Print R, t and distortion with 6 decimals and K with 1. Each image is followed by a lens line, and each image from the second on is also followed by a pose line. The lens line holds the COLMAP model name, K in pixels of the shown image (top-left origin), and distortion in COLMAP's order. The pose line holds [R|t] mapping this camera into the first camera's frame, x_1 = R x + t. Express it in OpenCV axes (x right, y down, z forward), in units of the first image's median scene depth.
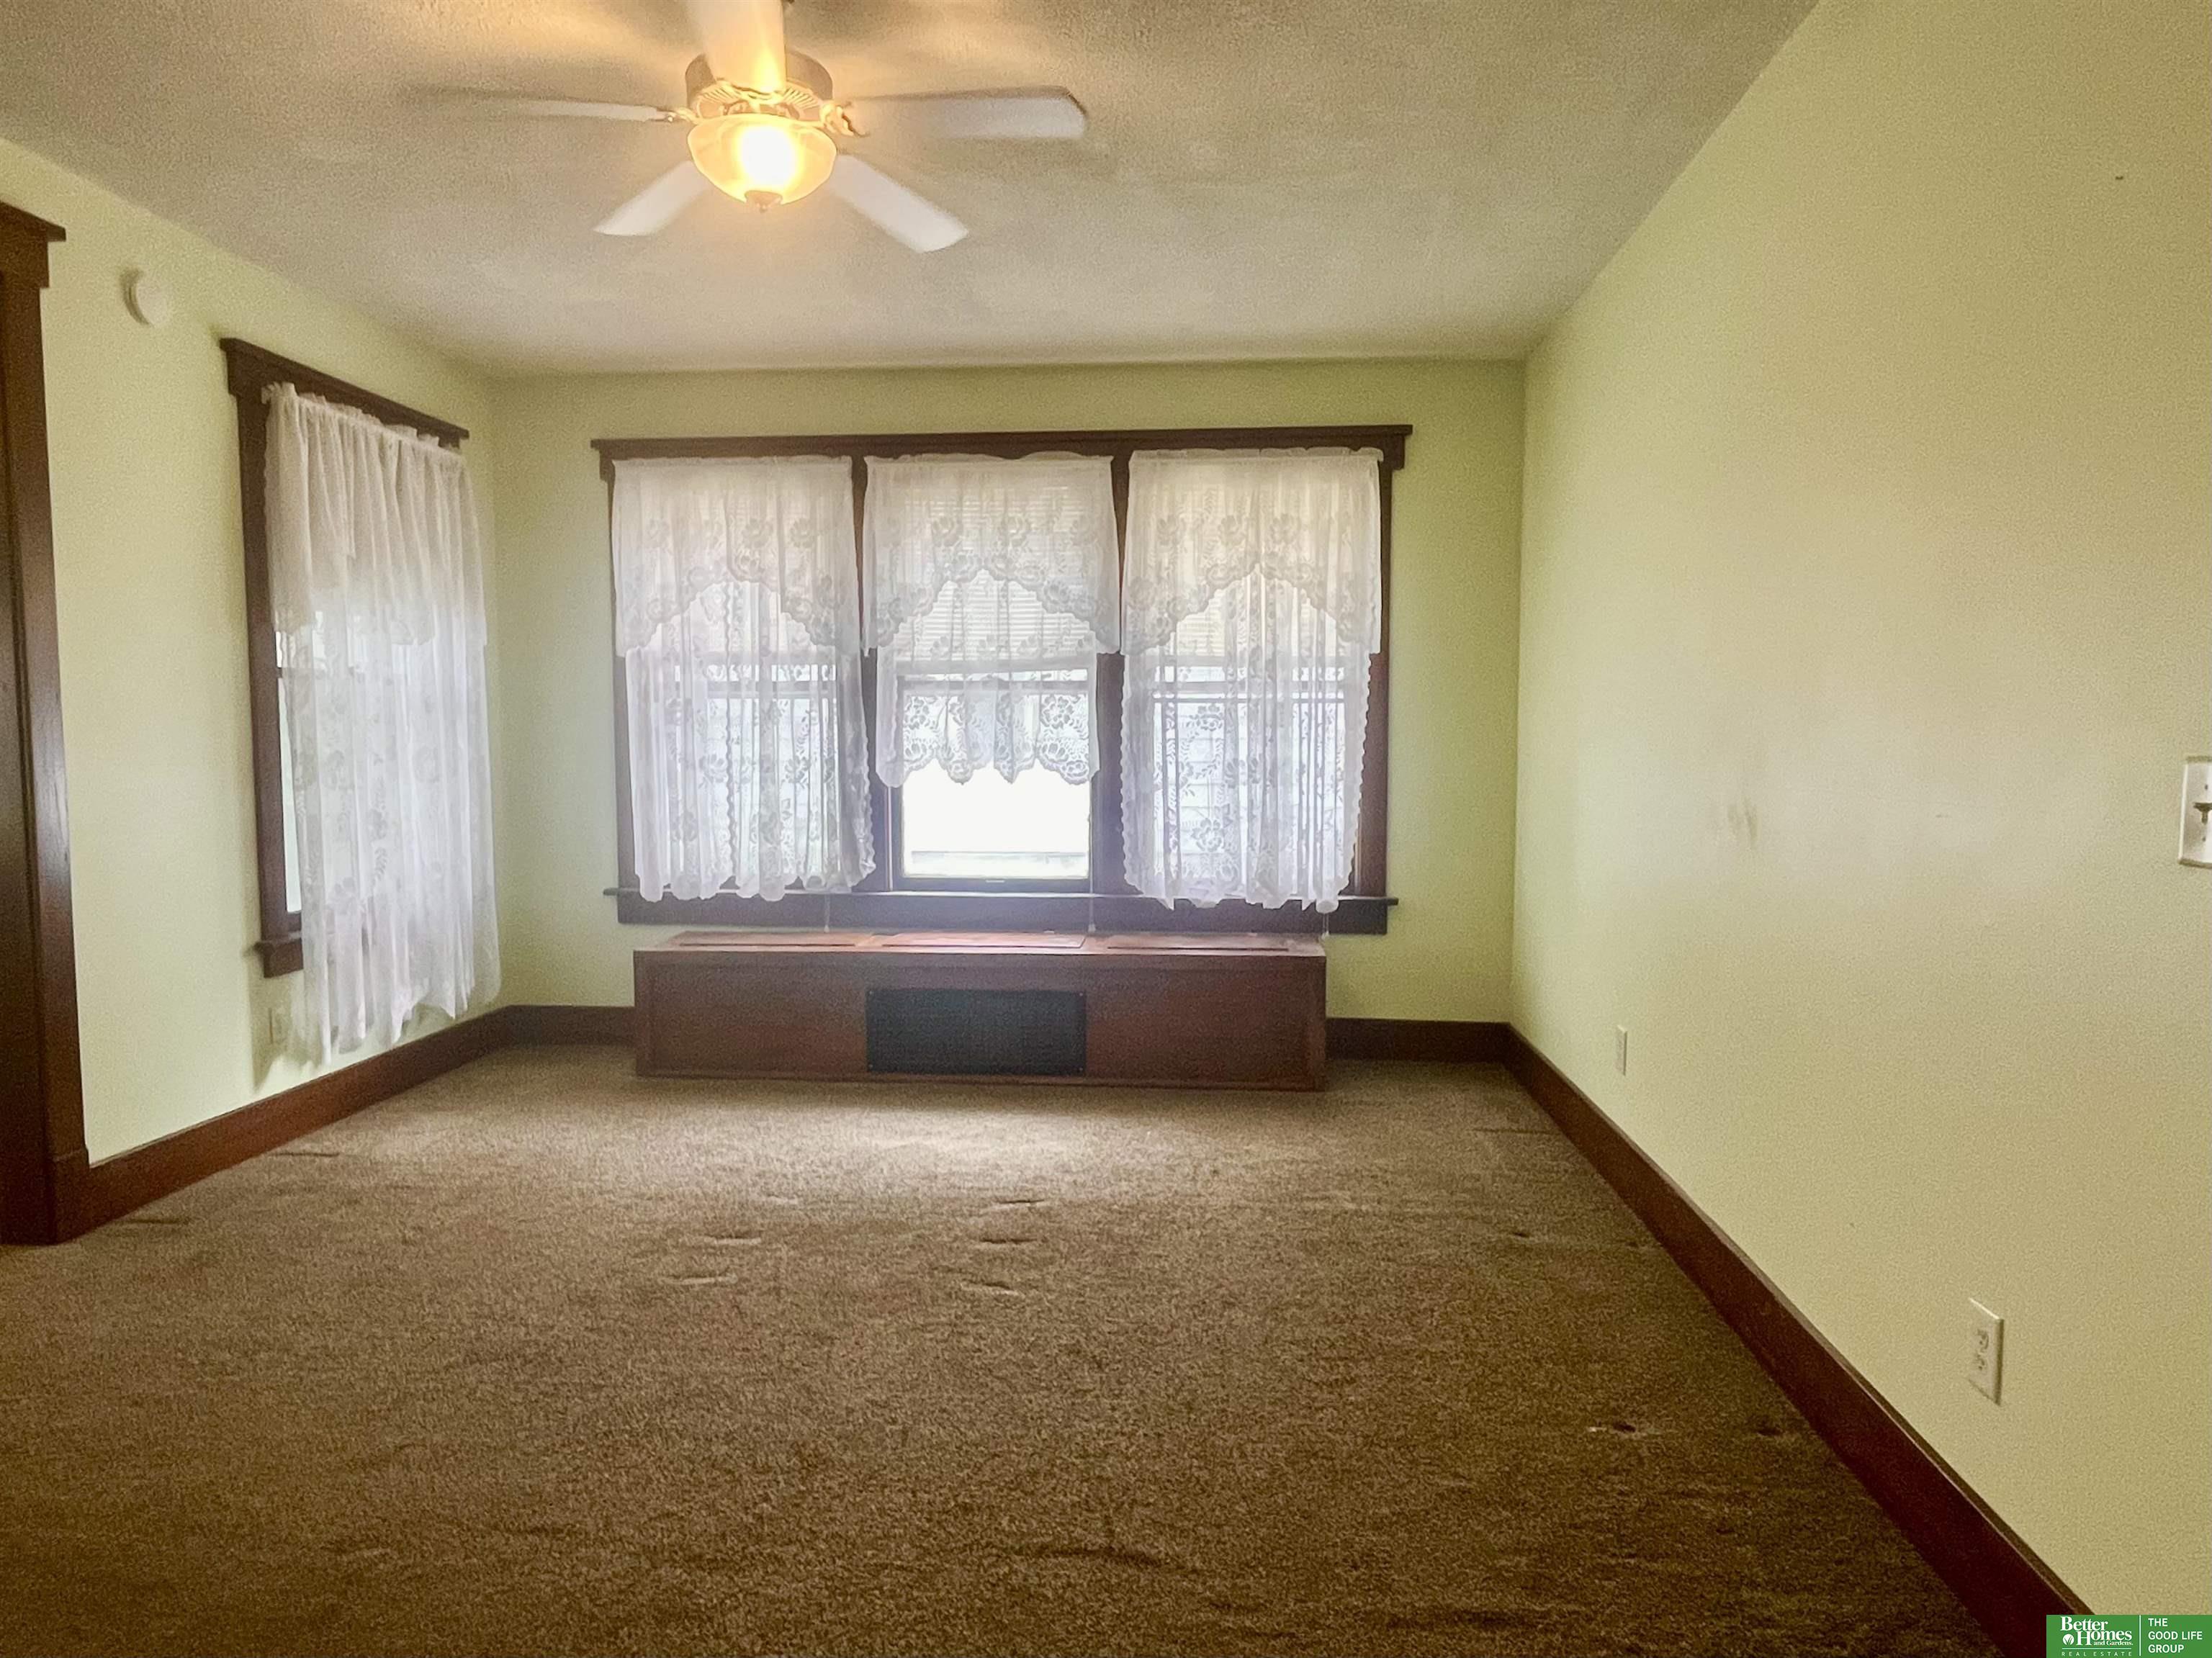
lens RADIAL K [[1411.5, 0, 1093.7], [0, 1411.5, 827.4], [0, 0, 1]] dist [-0.012095, 0.001296]
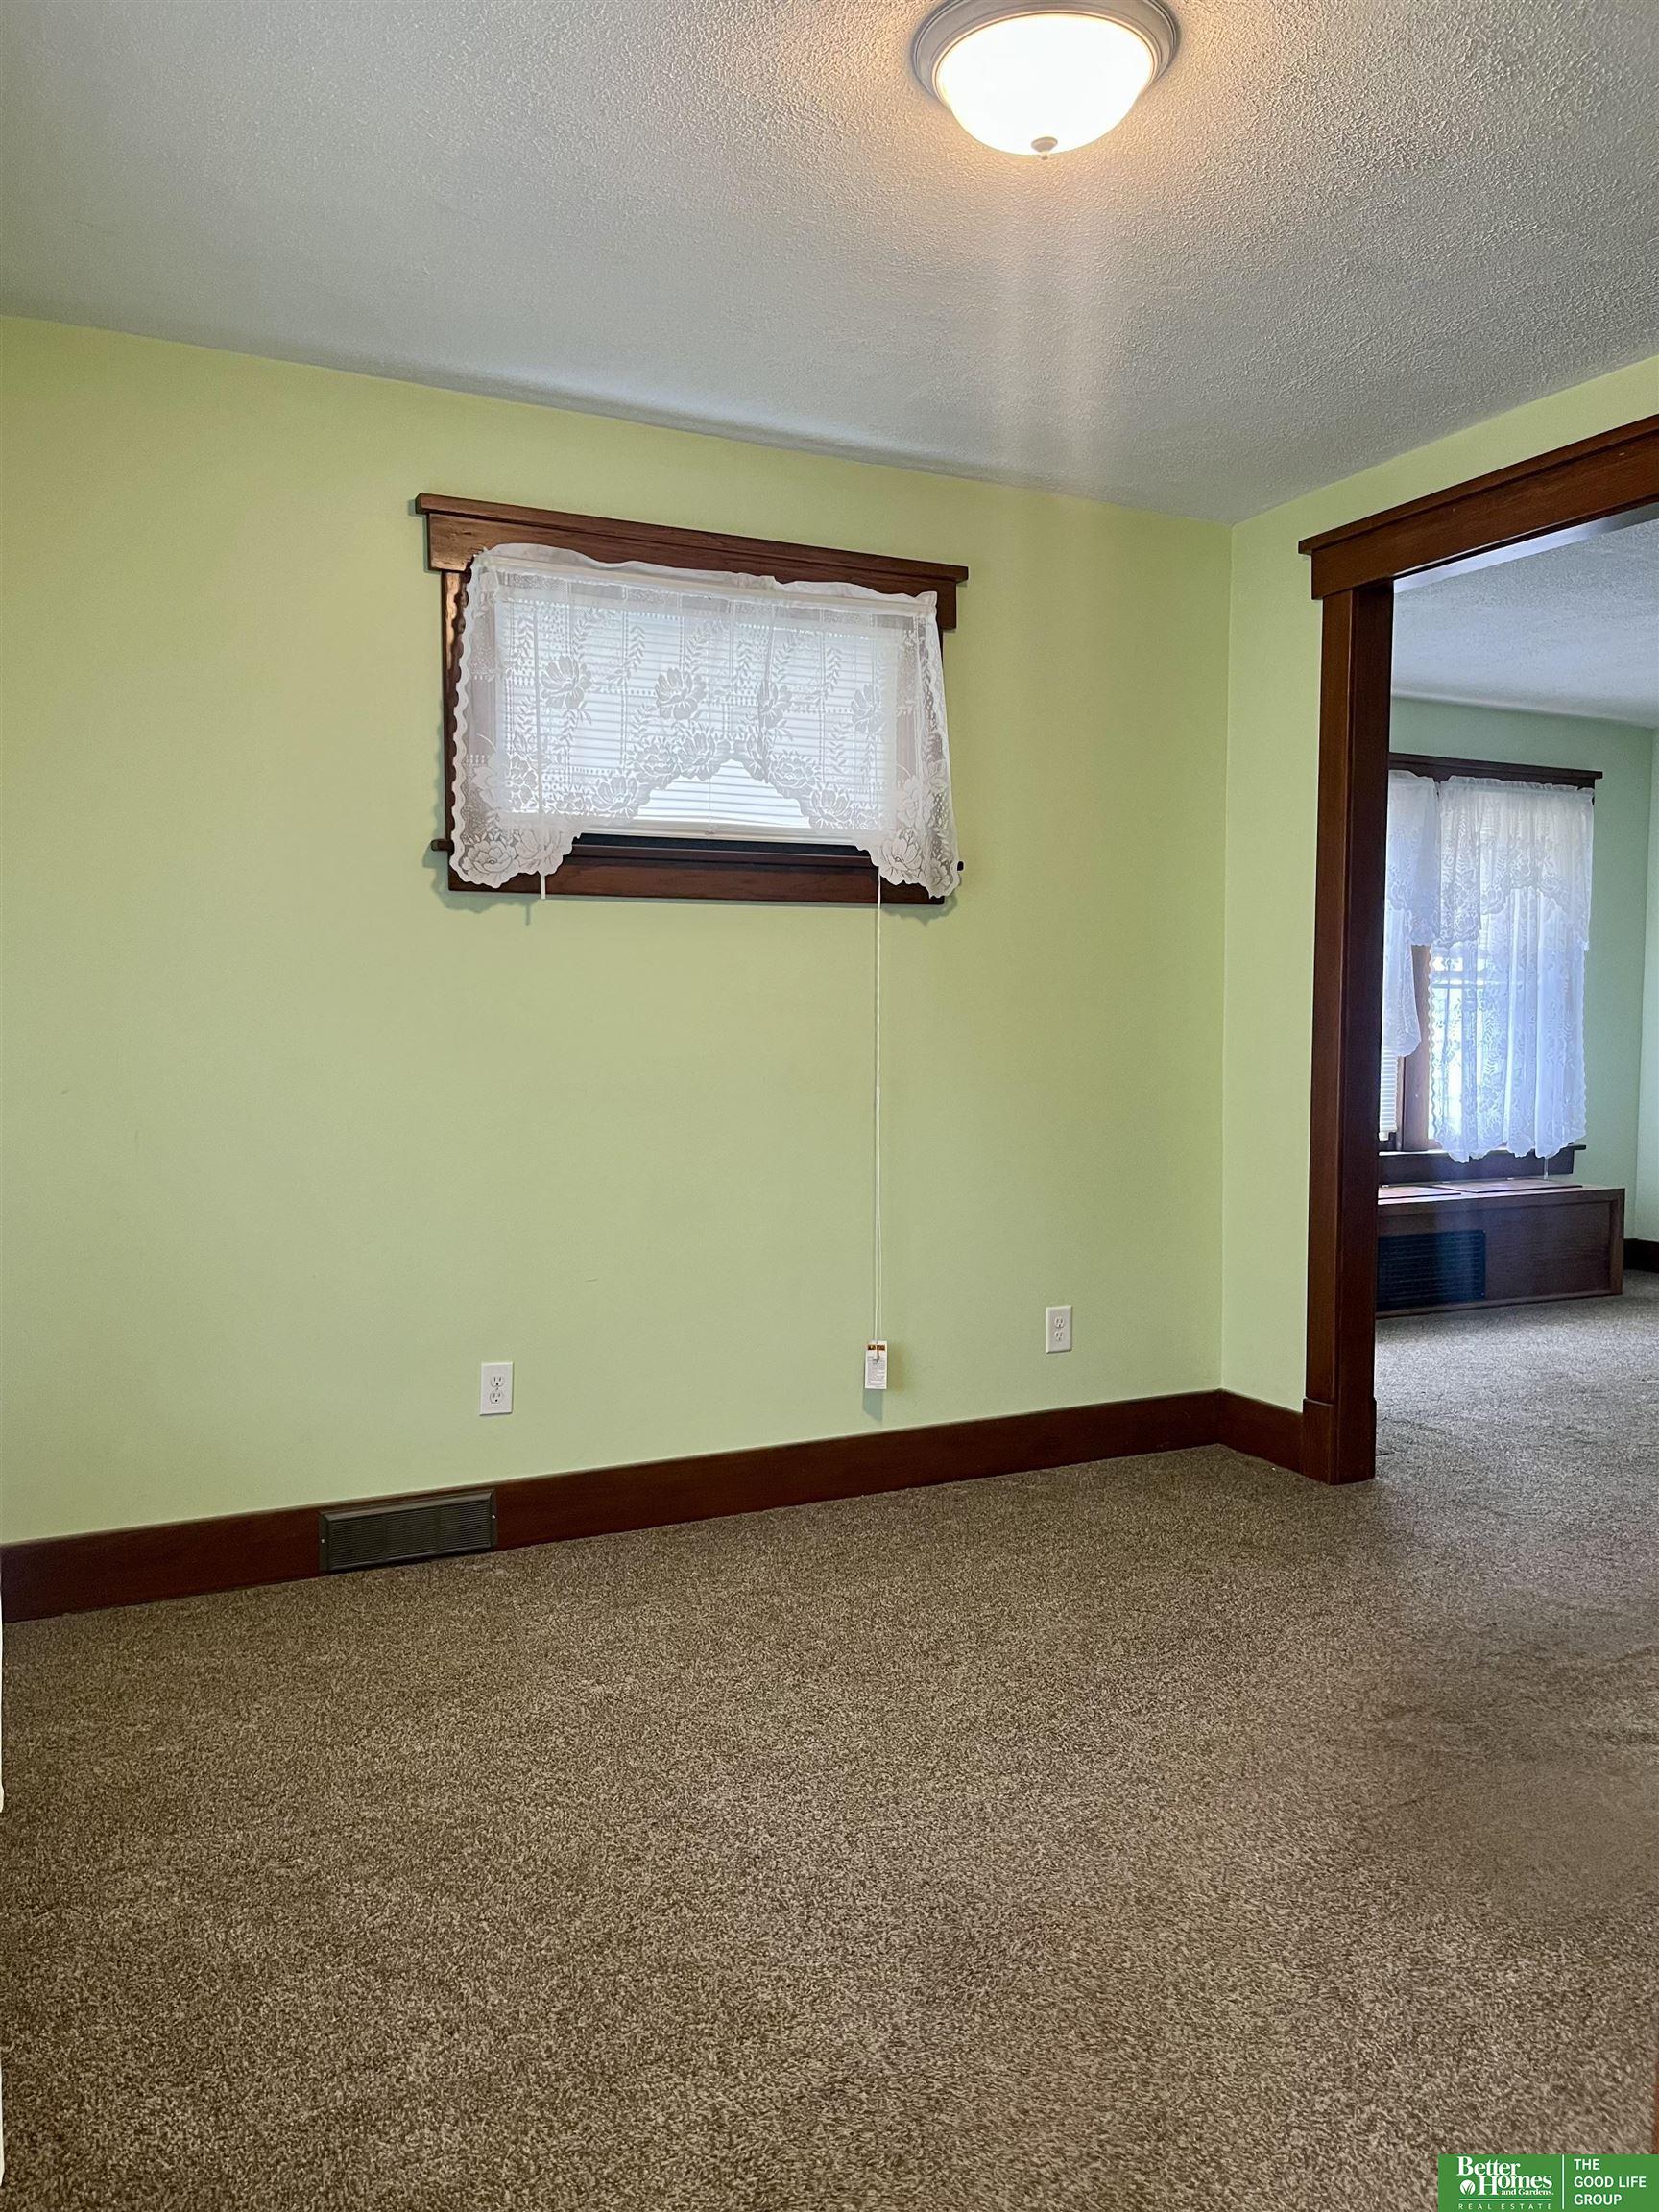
lens RADIAL K [[1680.7, 0, 832.9], [0, 1680.7, 1120.8], [0, 0, 1]] dist [0.050970, -0.065632]
pose [[0.849735, -0.029174, 0.526403, -1.164644], [0.028929, 0.999544, 0.008699, -0.003944], [-0.526416, 0.007837, 0.850191, 0.063777]]
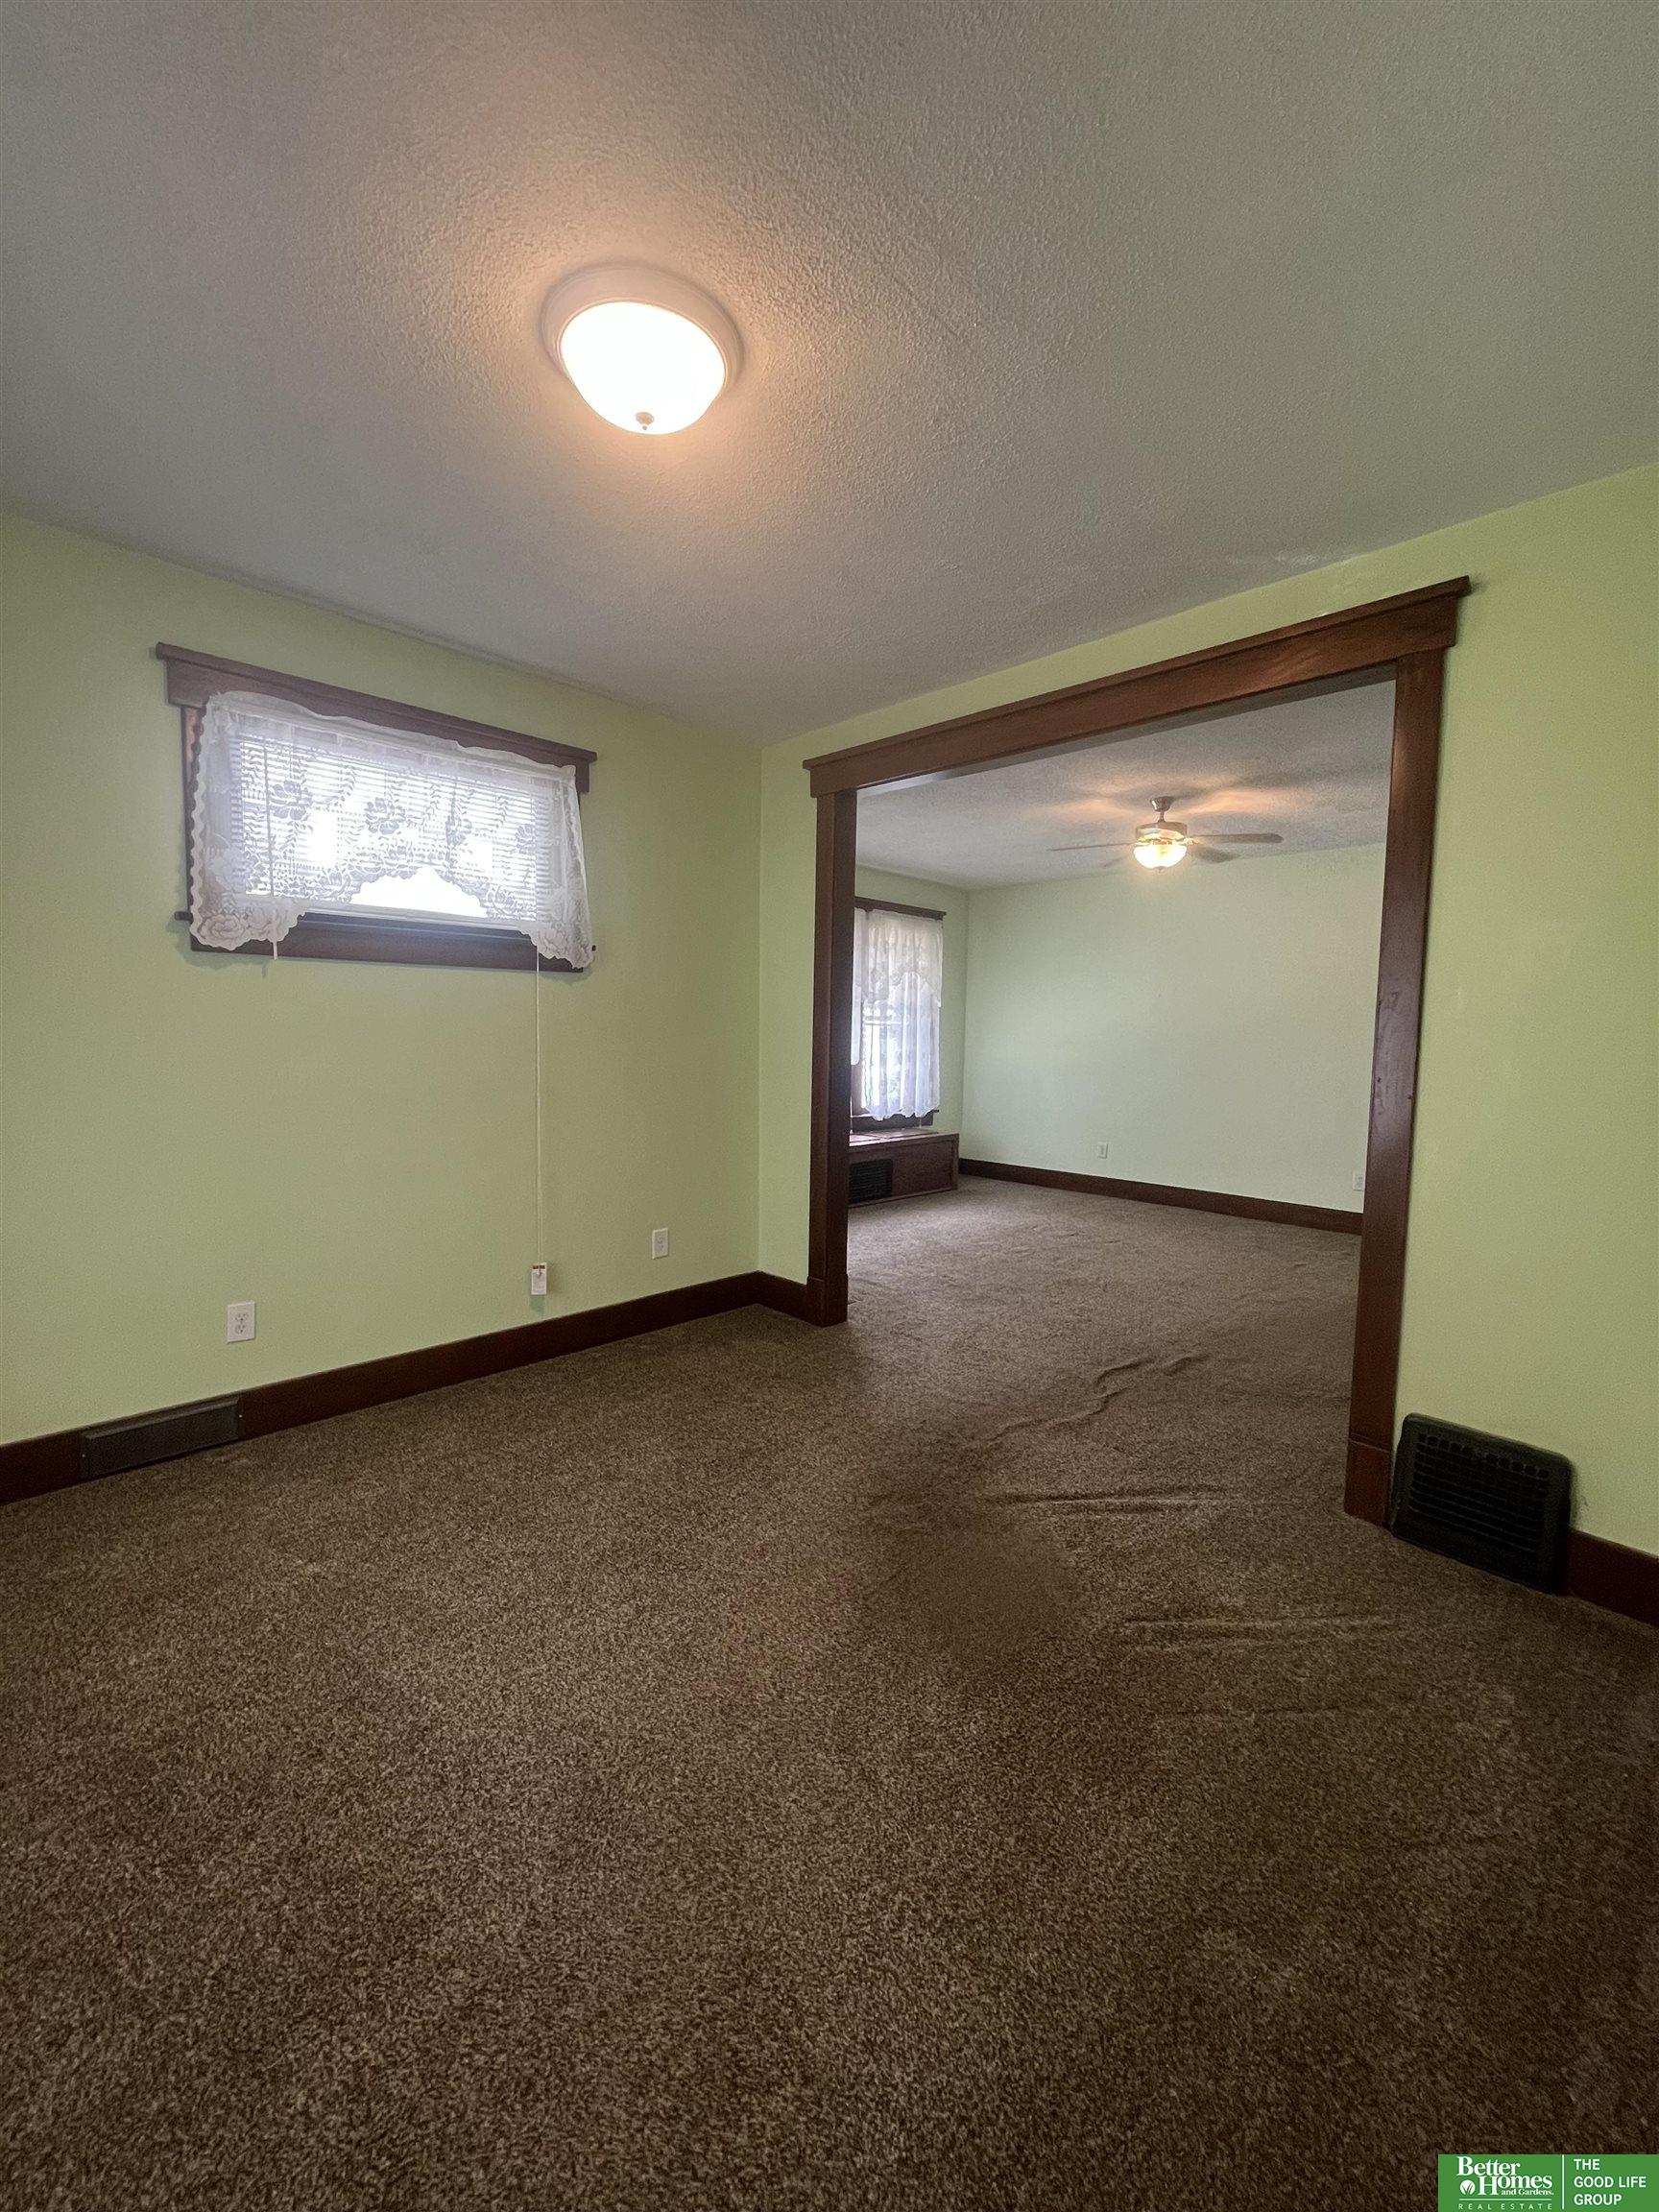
lens RADIAL K [[900.8, 0, 826.1], [0, 900.8, 1103.3], [0, 0, 1]] dist [-0.000639, -0.000186]
pose [[0.642416, -0.047458, 0.764885, -1.082679], [0.026285, 0.998858, 0.039899, -0.026281], [-0.765905, -0.005527, 0.642930, 0.164572]]
